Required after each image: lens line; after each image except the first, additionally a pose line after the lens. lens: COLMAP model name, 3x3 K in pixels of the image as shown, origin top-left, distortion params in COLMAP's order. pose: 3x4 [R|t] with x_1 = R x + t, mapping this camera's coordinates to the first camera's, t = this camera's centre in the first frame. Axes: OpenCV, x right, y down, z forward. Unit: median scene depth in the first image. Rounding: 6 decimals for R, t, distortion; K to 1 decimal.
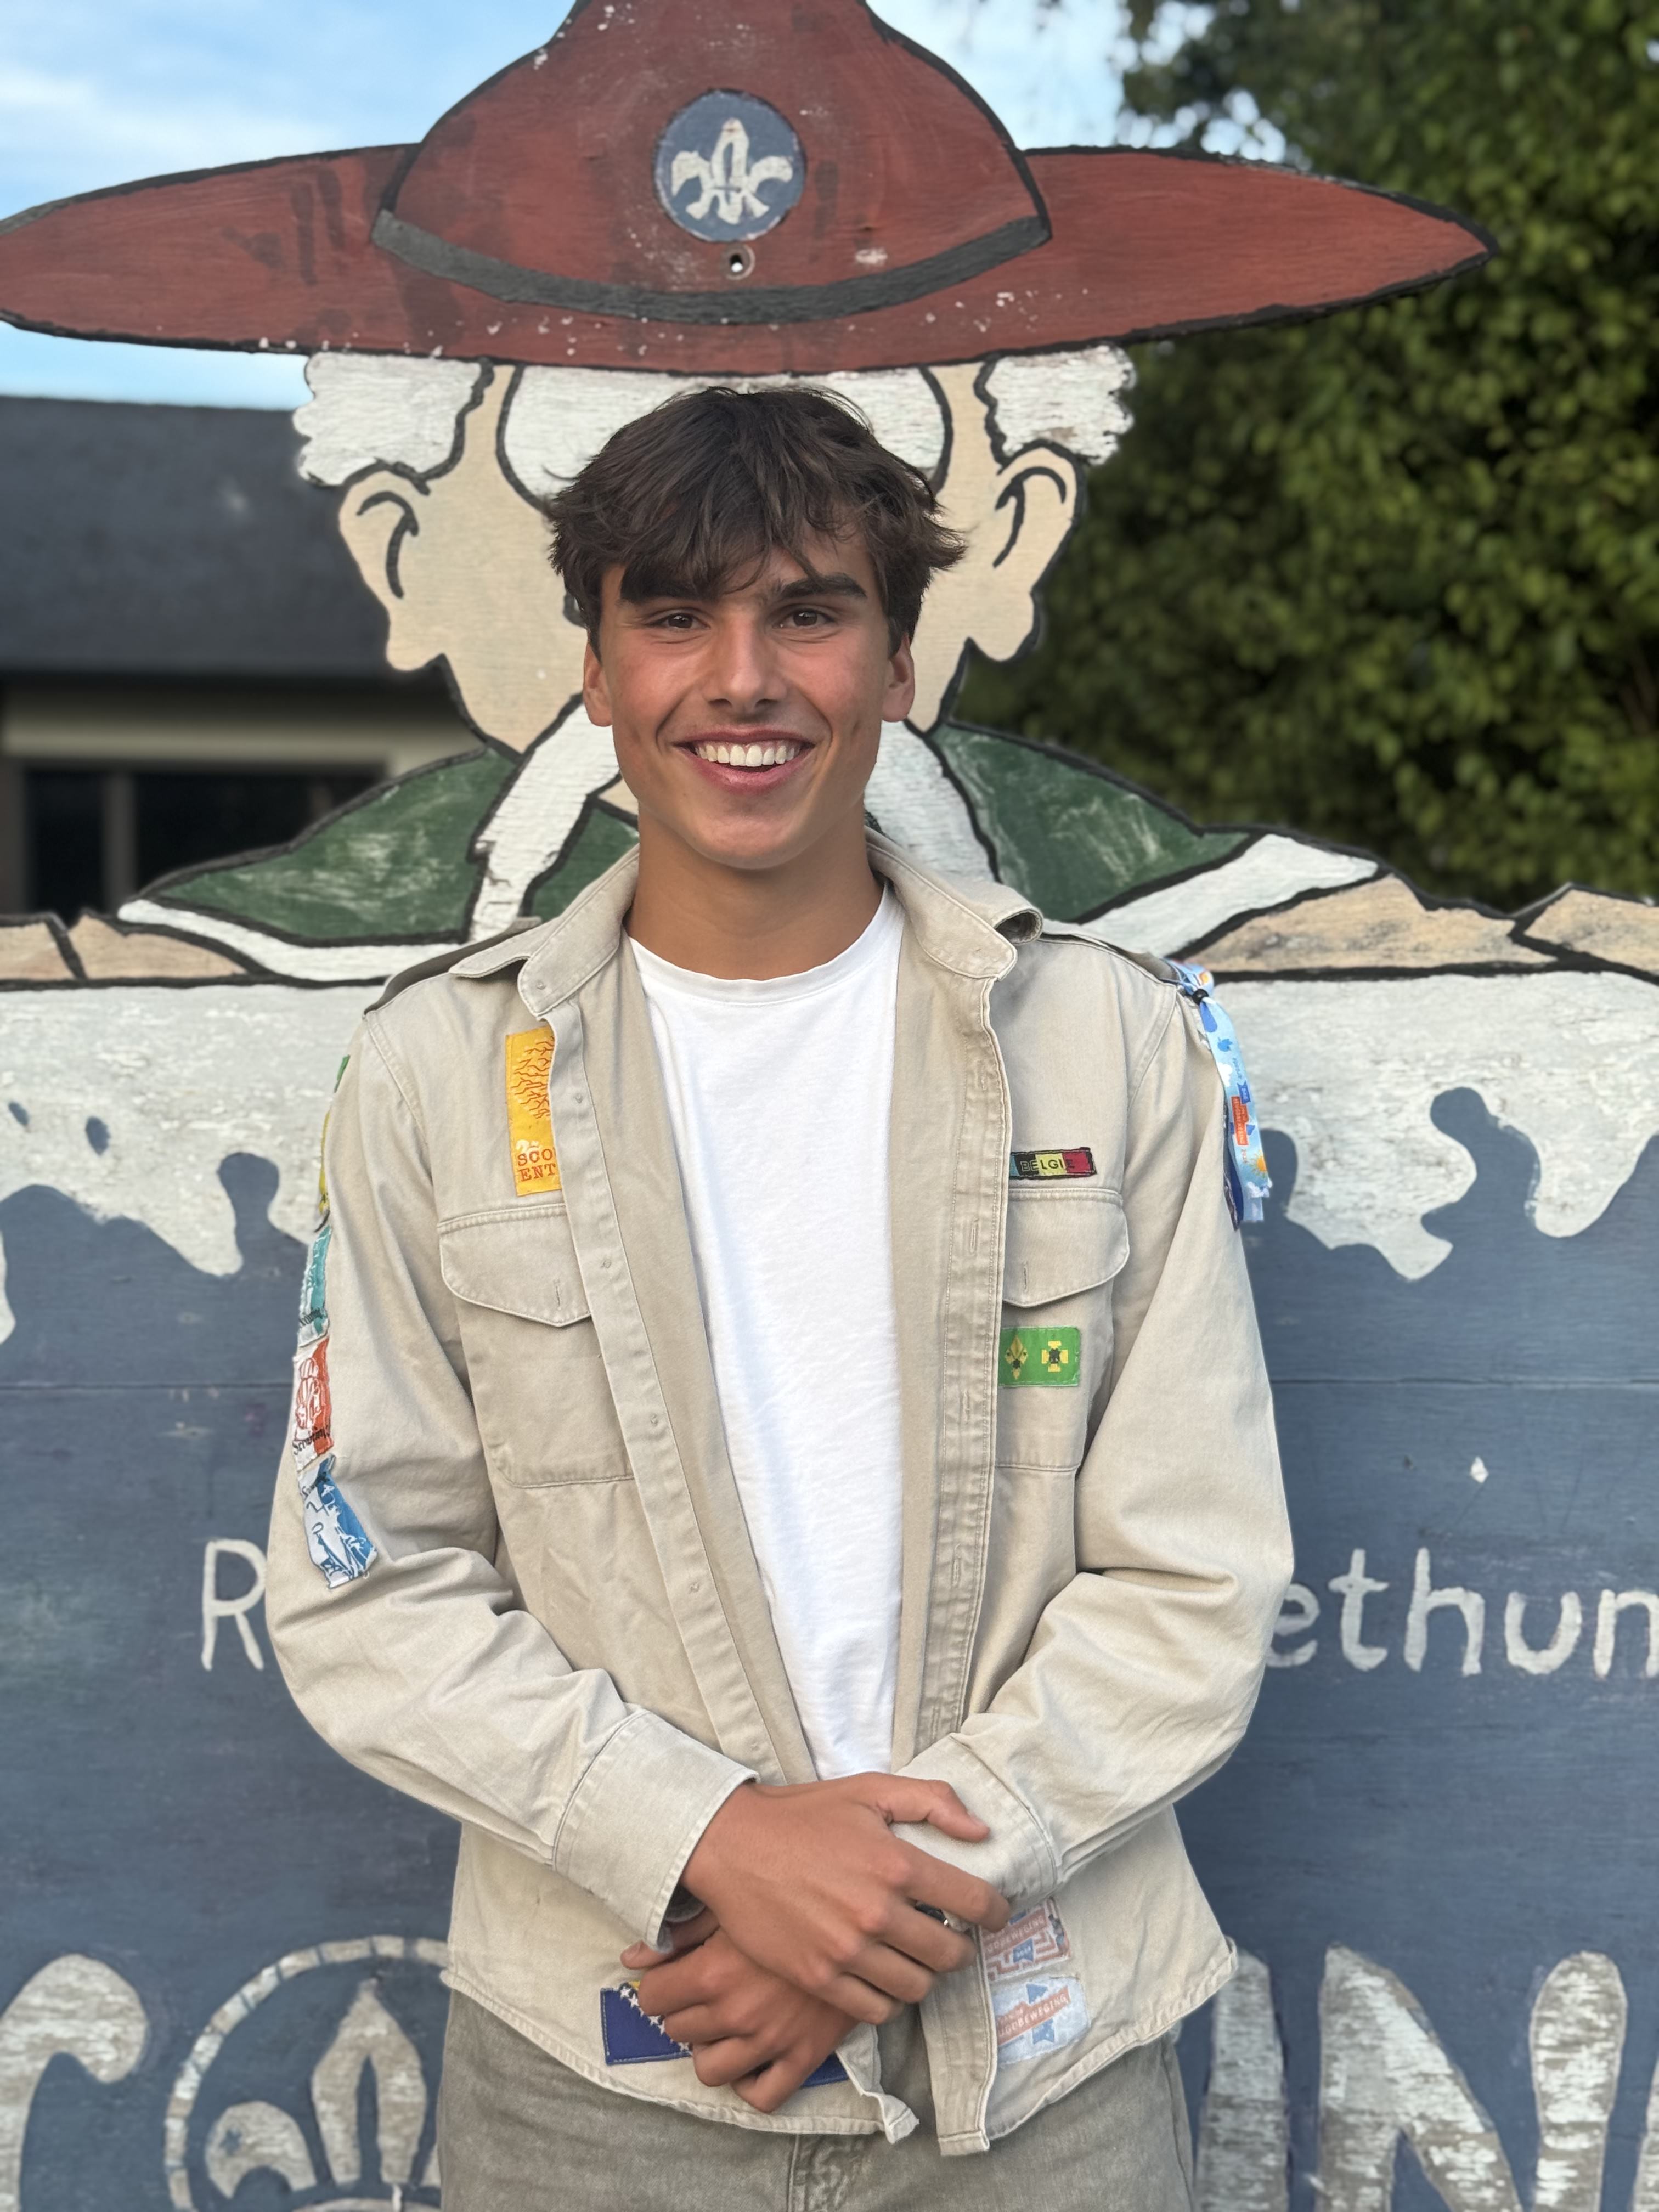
lens RADIAL K [[3068.2, 0, 832.7], [0, 3068.2, 1117.4], [0, 0, 1]] dist [0.183380, -0.433488]
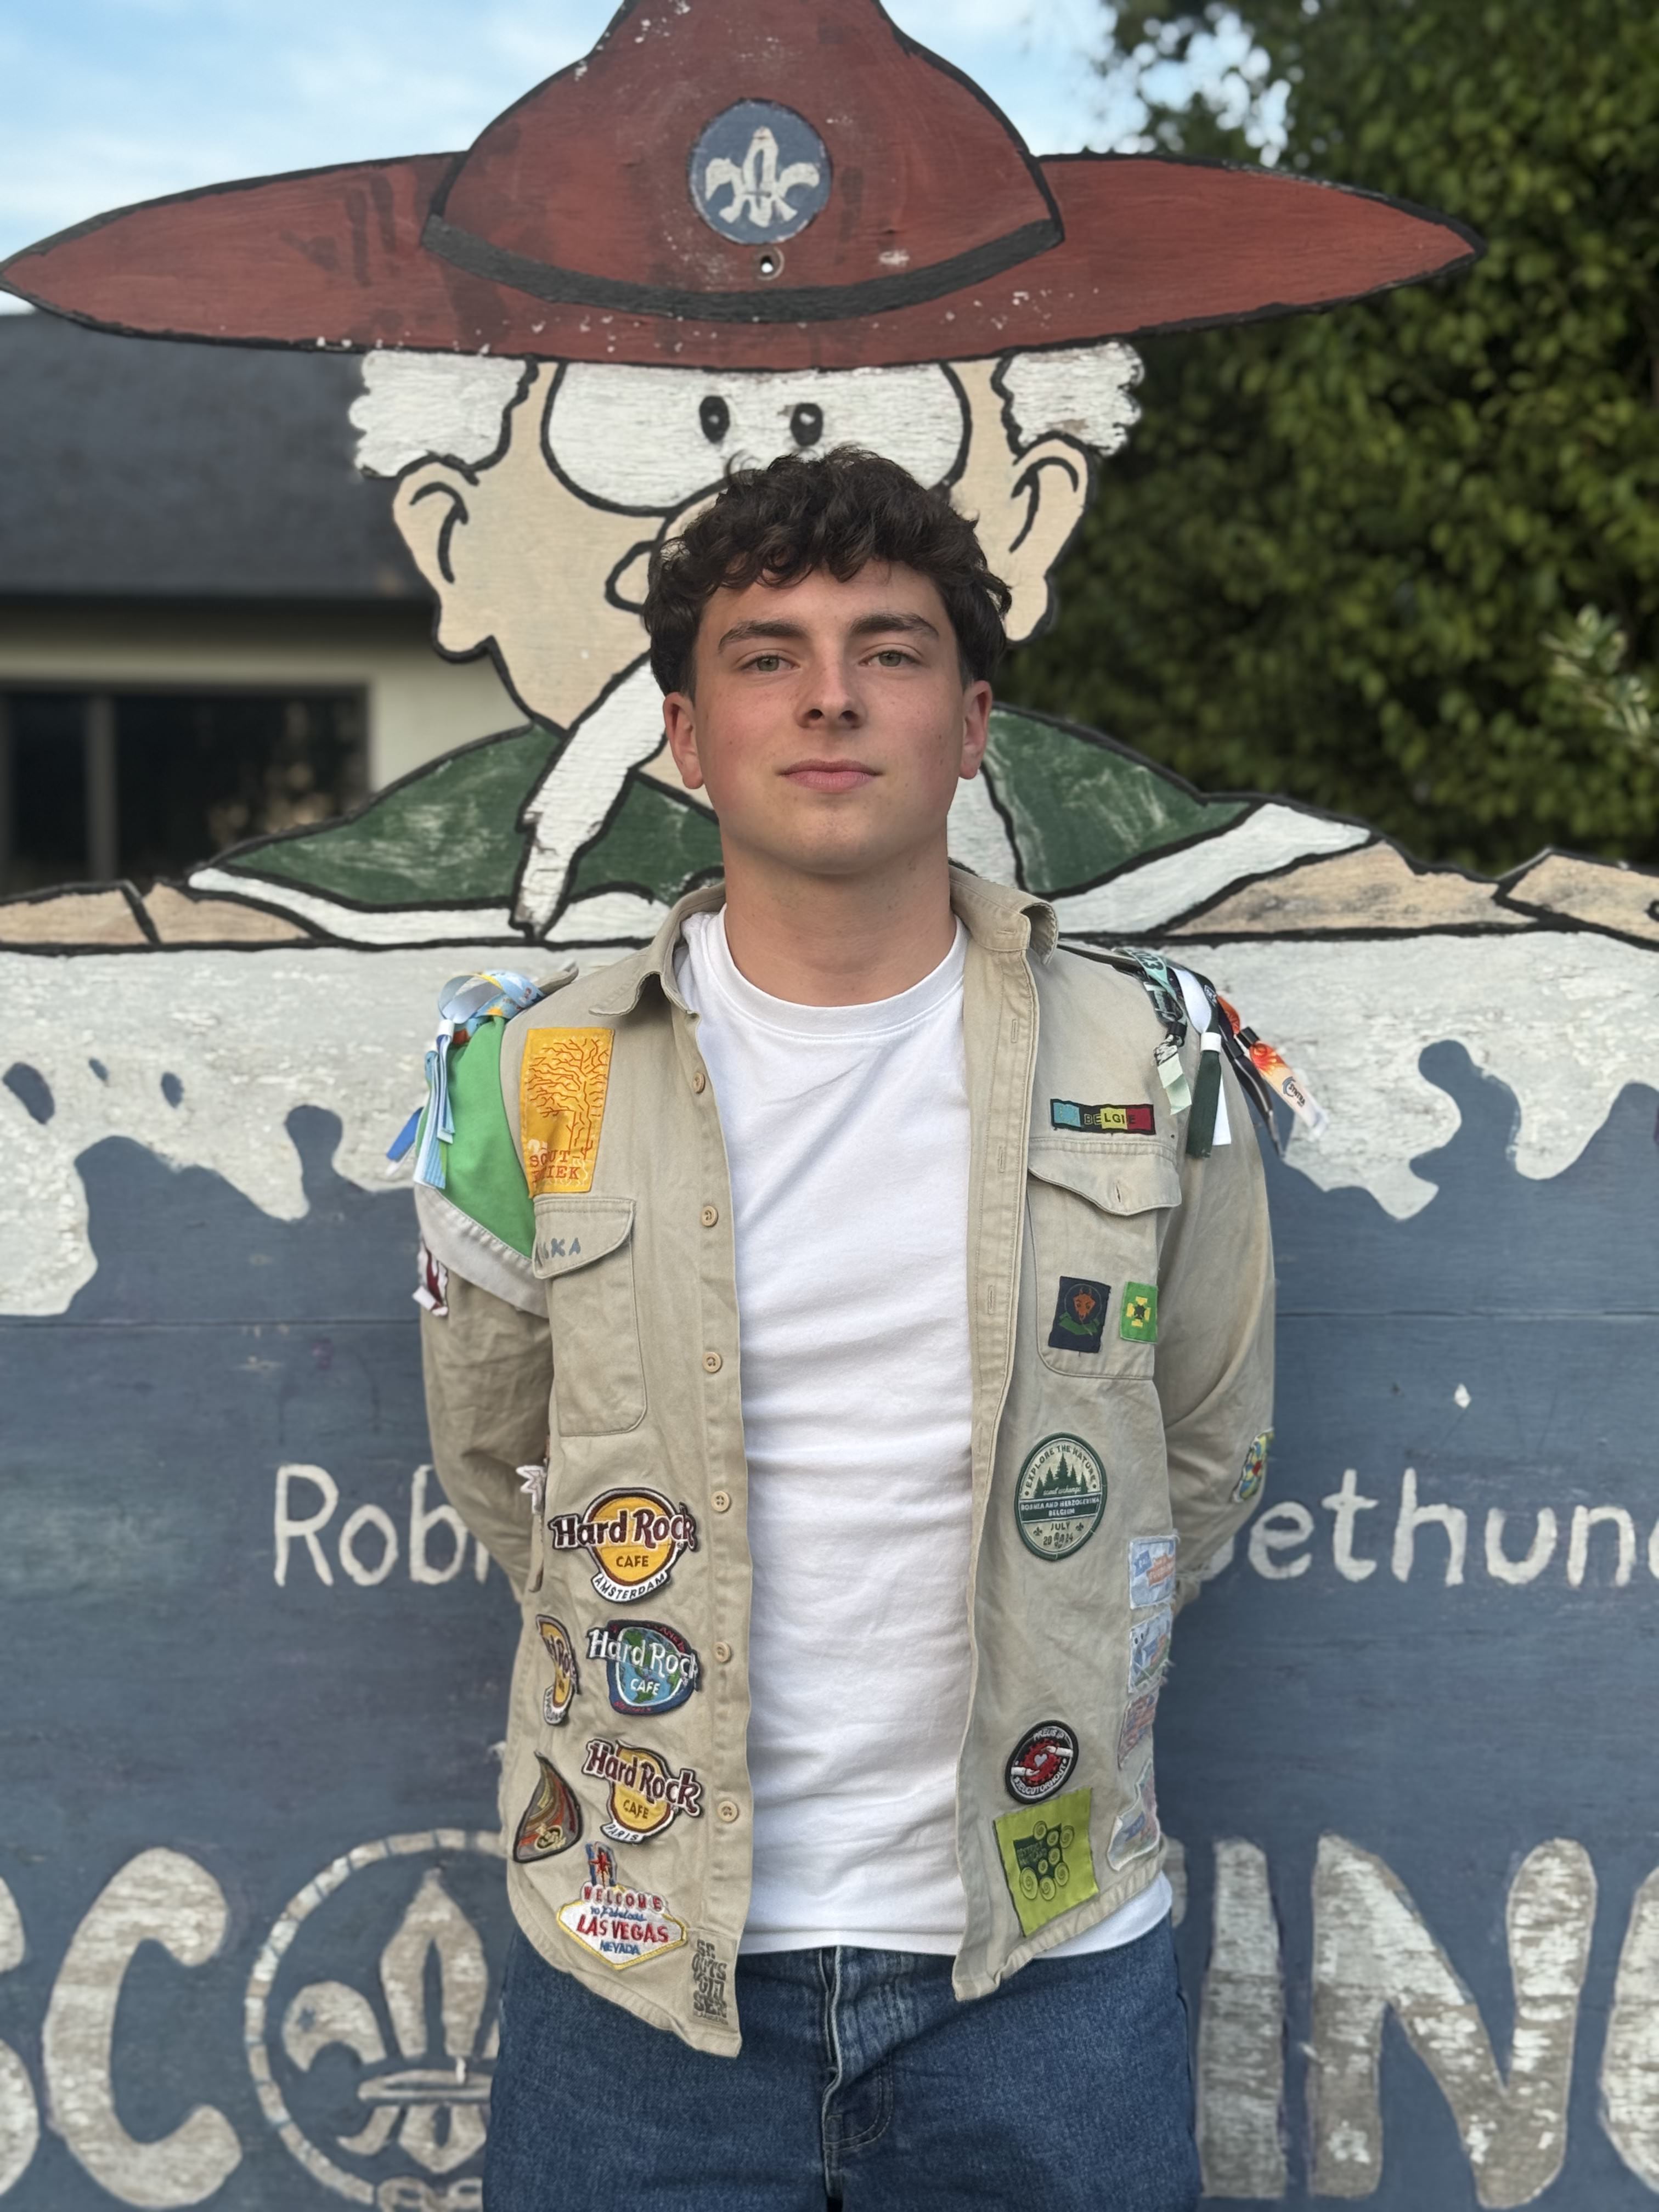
lens RADIAL K [[3081.5, 0, 826.0], [0, 3081.5, 1137.8], [0, 0, 1]] dist [0.156125, -0.278037]
pose [[0.999980, -0.003950, 0.005032, -0.017280], [0.003778, 0.999427, 0.033629, -0.012768], [-0.005162, -0.033609, 0.999422, -0.073078]]
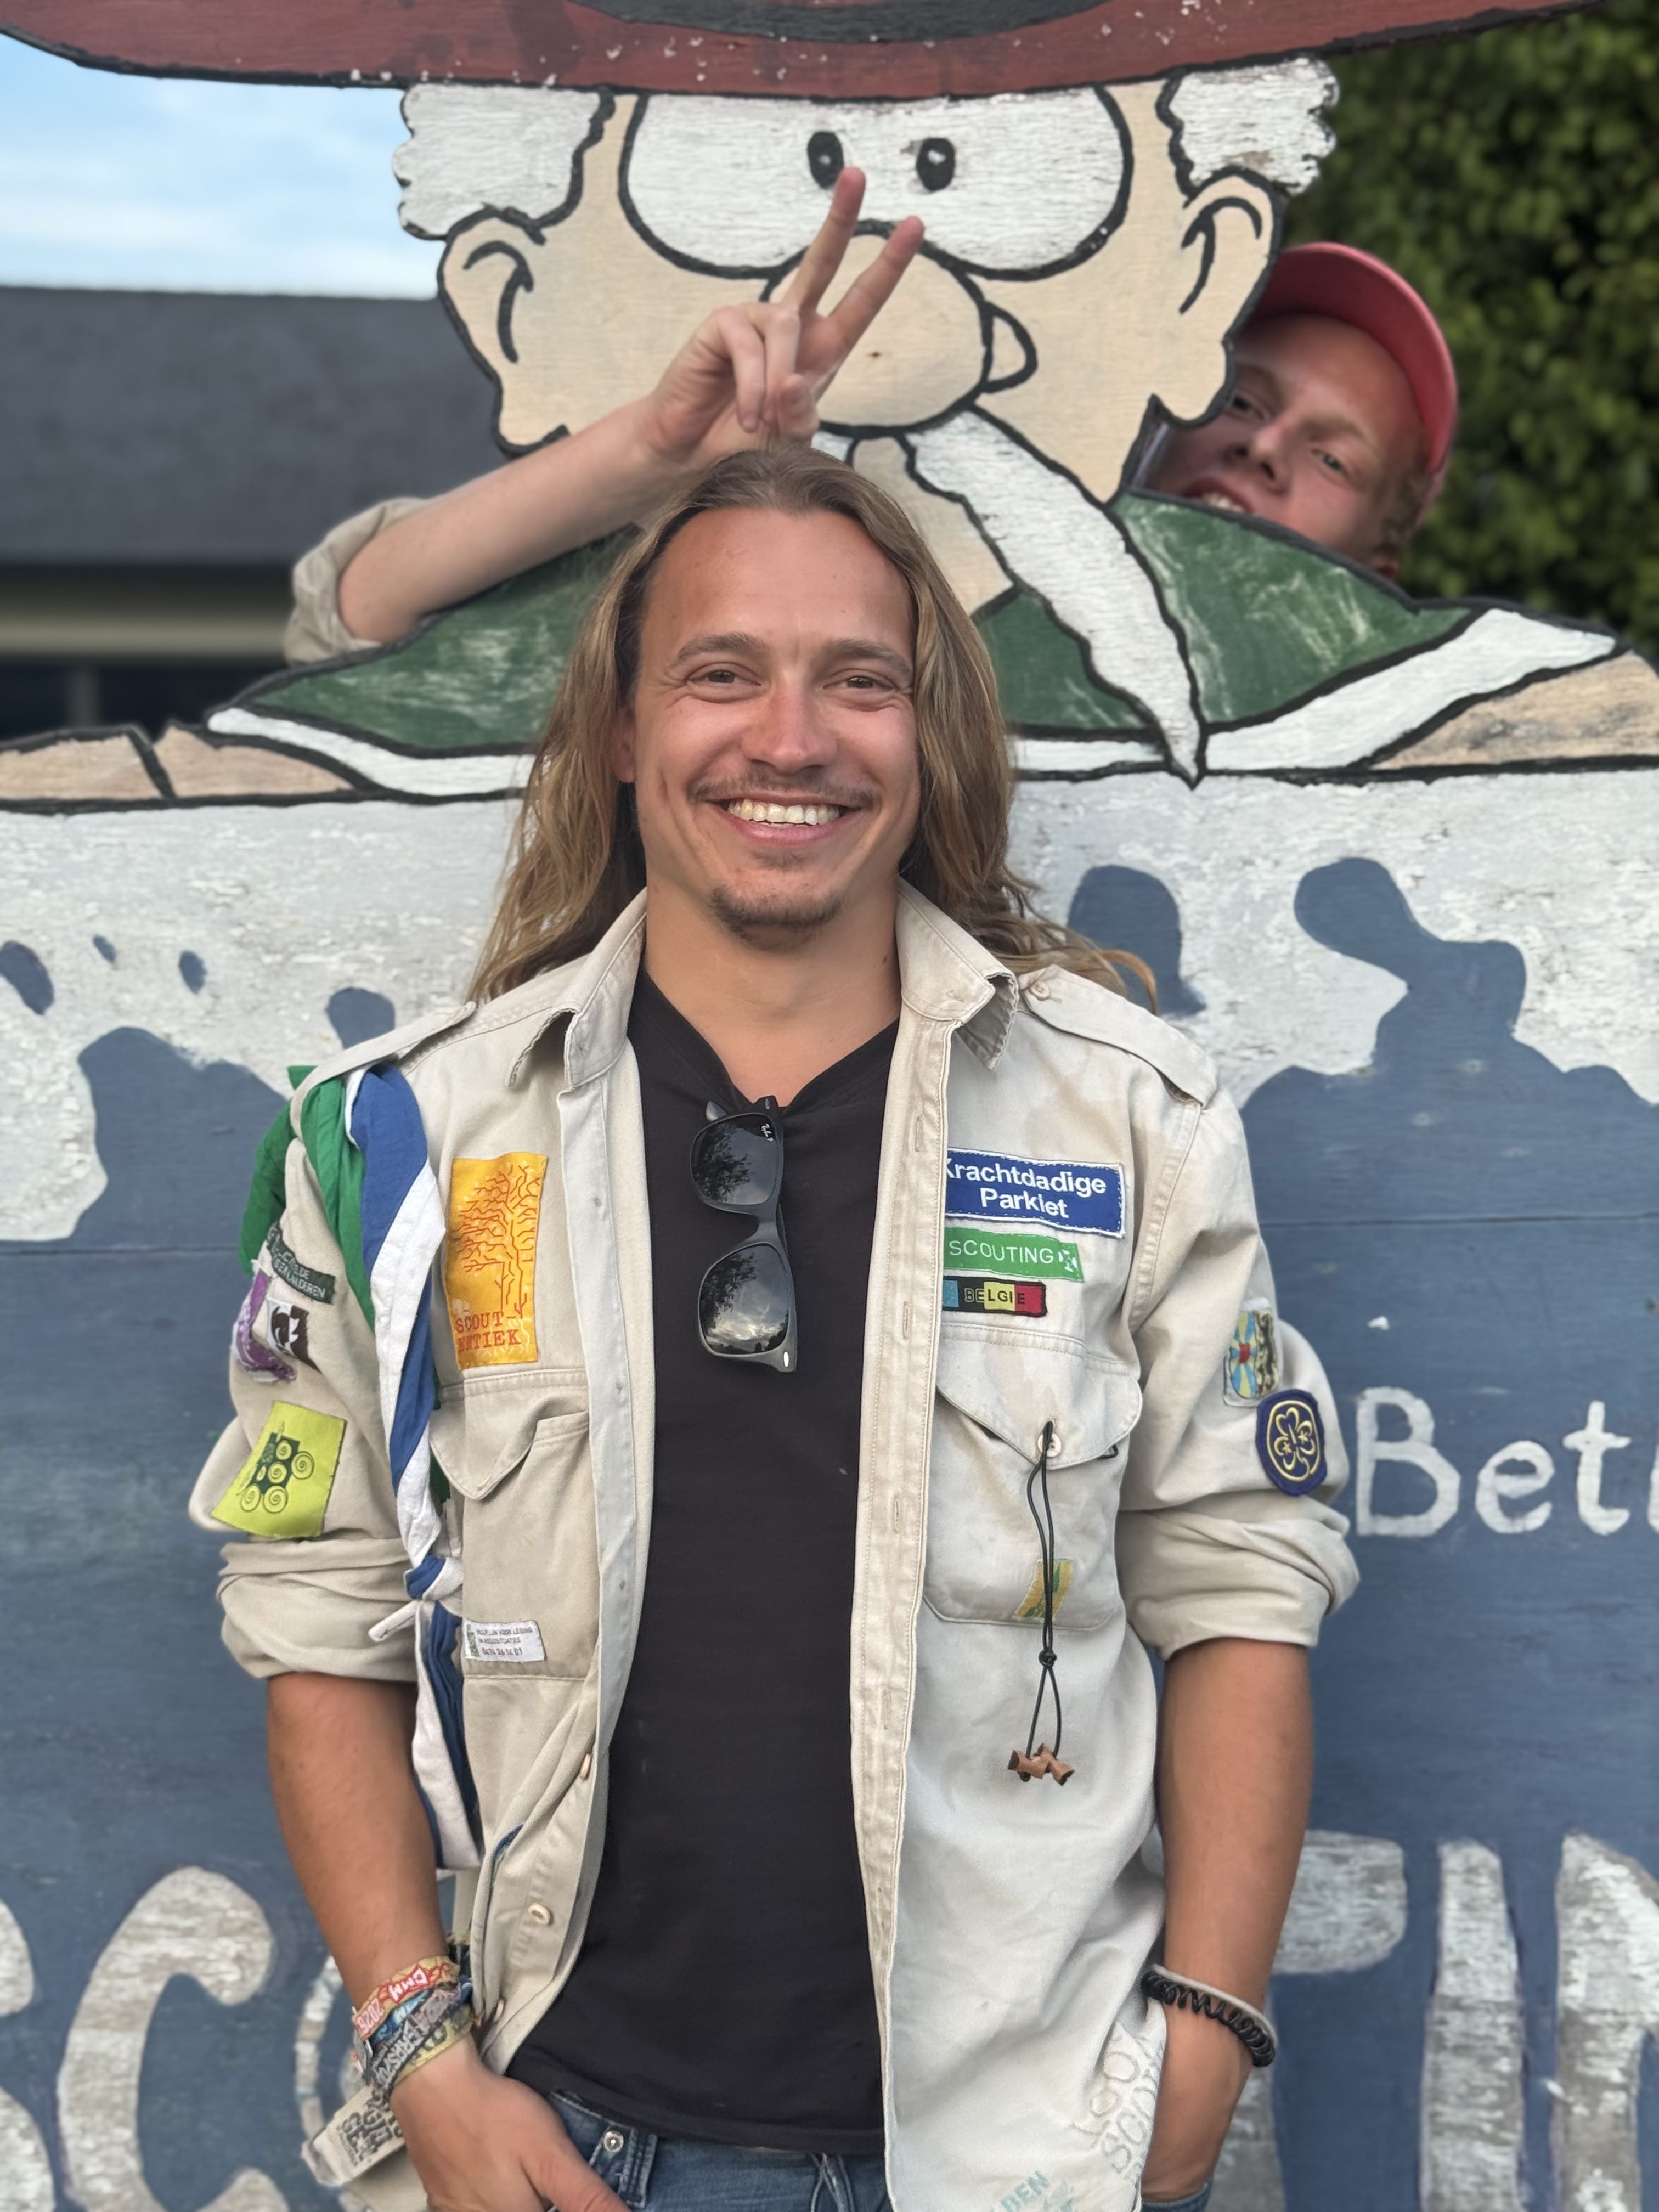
lens RADIAL K [[3017.1, 0, 833.6], [0, 3017.1, 1113.8], [0, 0, 1]] dist [0.182761, -0.436013]
pose [[0.999792, -0.018462, 0.008630, -0.059473], [0.018129, 0.999145, 0.037159, 0.017932], [-0.009309, -0.036995, 0.999272, 0.111254]]
